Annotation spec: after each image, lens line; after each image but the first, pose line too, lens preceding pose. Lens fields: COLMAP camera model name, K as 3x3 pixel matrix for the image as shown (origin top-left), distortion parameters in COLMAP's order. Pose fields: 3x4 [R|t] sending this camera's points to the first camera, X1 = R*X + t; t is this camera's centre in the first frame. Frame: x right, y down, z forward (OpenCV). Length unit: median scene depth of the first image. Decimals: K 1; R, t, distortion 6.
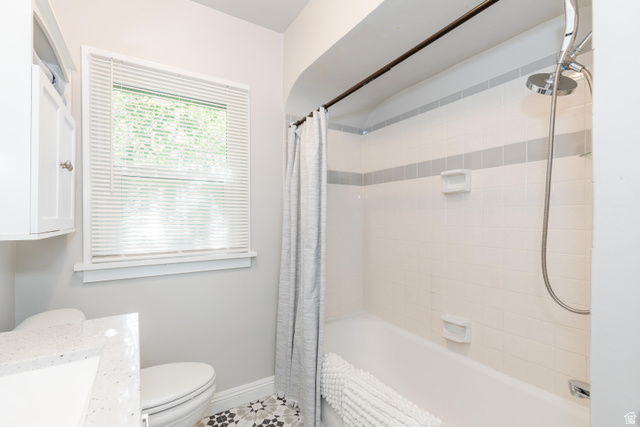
lens RADIAL K [[291.0, 0, 327.8], [0, 291.0, 215.2], [0, 0, 1]] dist [0.005870, -0.000115]
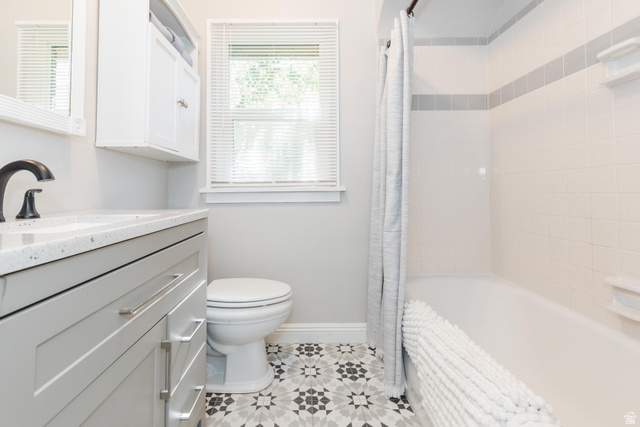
lens RADIAL K [[307.5, 0, 306.2], [0, 307.5, 179.1], [0, 0, 1]] dist [0.007799, -0.001453]
pose [[0.845075, -0.027166, -0.533958, 0.207982], [0.011703, 0.999409, -0.032324, 0.148931], [0.534520, 0.021068, 0.844893, 0.087312]]
